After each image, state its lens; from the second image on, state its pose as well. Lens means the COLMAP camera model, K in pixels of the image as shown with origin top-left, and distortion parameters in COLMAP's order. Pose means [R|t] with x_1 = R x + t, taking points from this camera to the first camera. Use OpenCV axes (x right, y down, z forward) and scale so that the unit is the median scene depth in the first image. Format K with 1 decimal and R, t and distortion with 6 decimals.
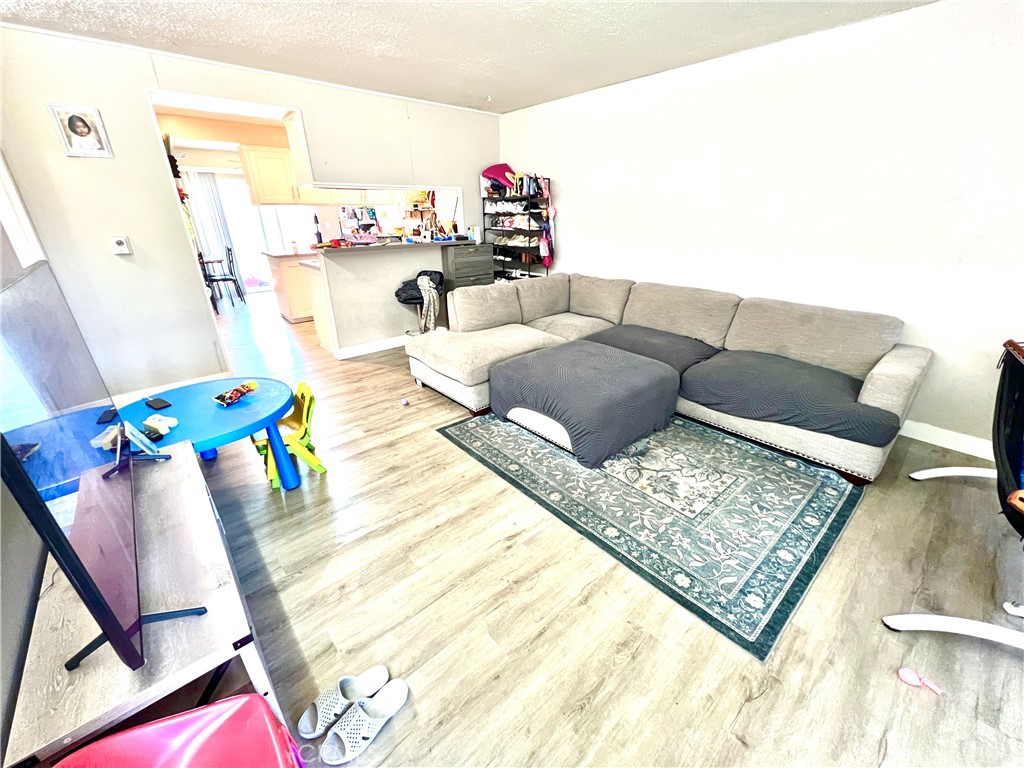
lens RADIAL K [[406.6, 0, 512.7], [0, 406.6, 382.5], [0, 0, 1]] dist [0.002728, 0.000276]
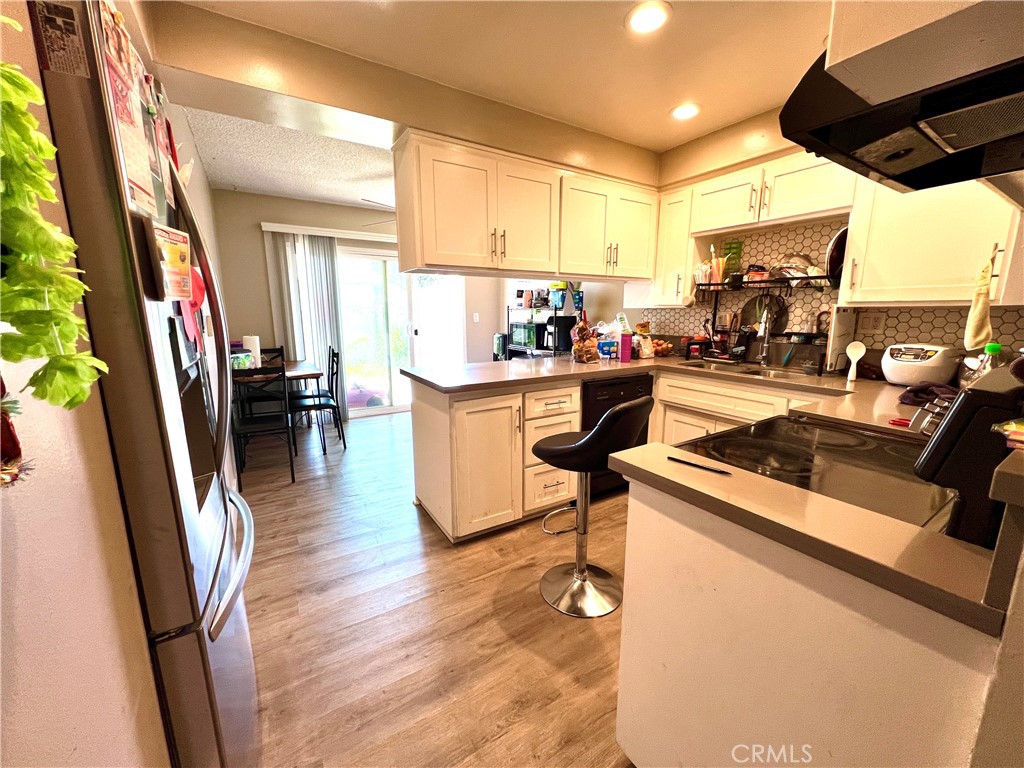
lens RADIAL K [[406.6, 0, 511.4], [0, 406.6, 388.5], [0, 0, 1]] dist [0.002728, 0.000276]
pose [[0.988162, 0.028210, -0.150797, -0.349710], [-0.060673, 0.974672, -0.215254, -0.167805], [0.140906, 0.221855, 0.964845, 0.472251]]
